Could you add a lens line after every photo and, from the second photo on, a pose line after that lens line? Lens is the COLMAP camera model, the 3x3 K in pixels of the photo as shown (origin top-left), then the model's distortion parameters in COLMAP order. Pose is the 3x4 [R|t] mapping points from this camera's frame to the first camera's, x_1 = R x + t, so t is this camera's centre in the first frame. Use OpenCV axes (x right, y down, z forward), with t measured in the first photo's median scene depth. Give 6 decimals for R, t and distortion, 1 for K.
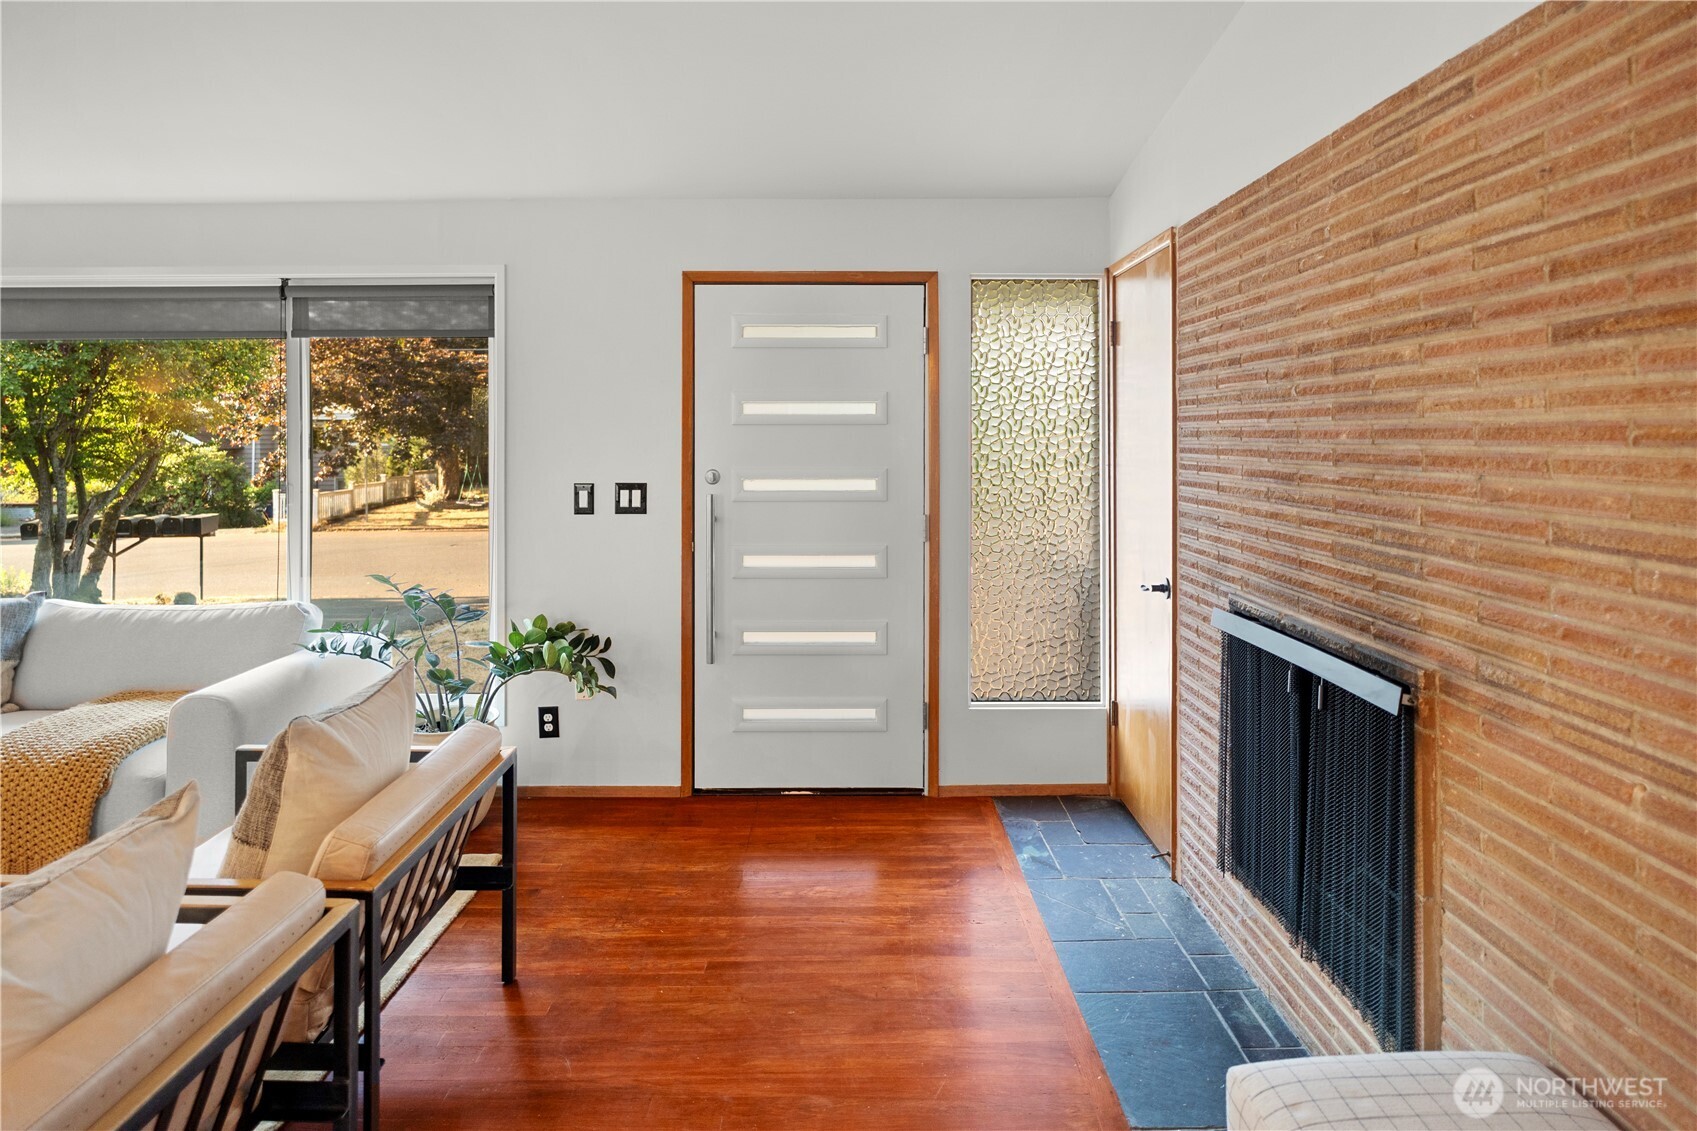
lens RADIAL K [[903.7, 0, 874.9], [0, 903.7, 494.6], [0, 0, 1]] dist [-0.003284, -0.002185]
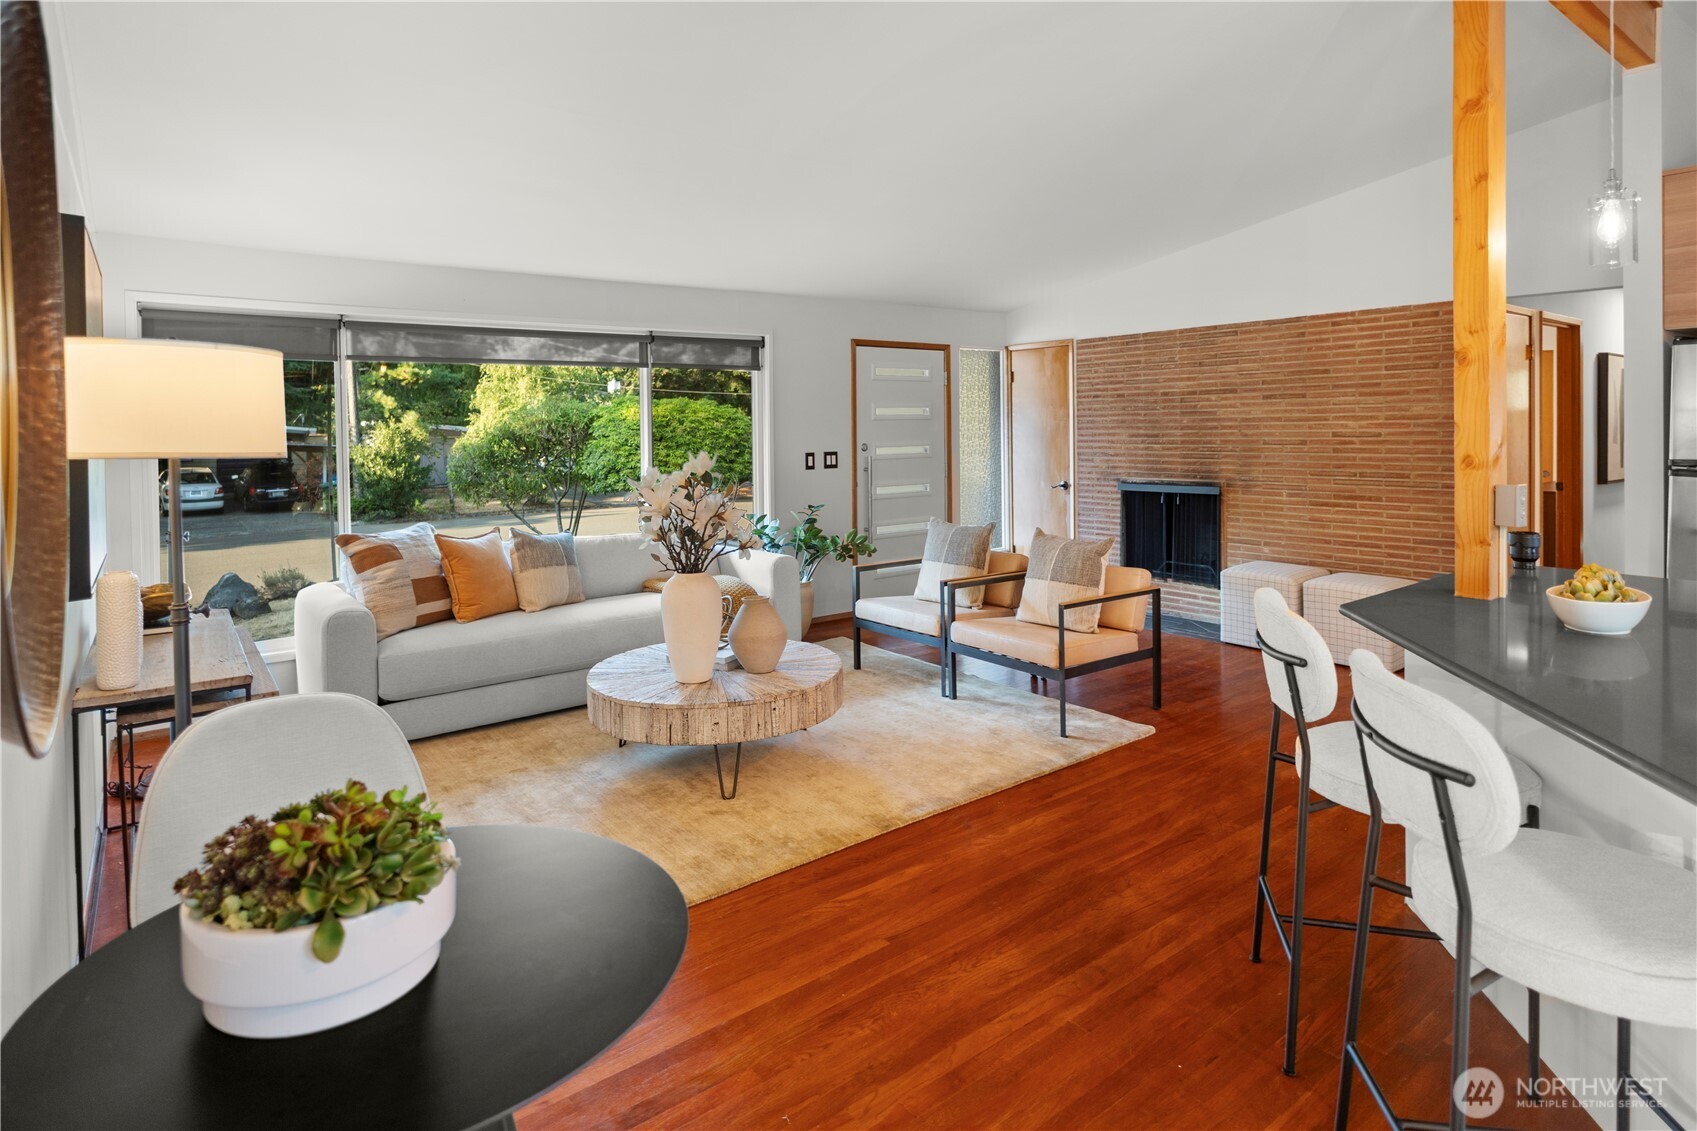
lens RADIAL K [[903.7, 0, 842.6], [0, 903.7, 561.5], [0, 0, 1]] dist [-0.003284, -0.002185]
pose [[0.799298, -0.097537, 0.592967, -2.916515], [0.052215, 0.994280, 0.093166, 0.084865], [-0.598662, -0.043506, 0.799819, -1.092813]]
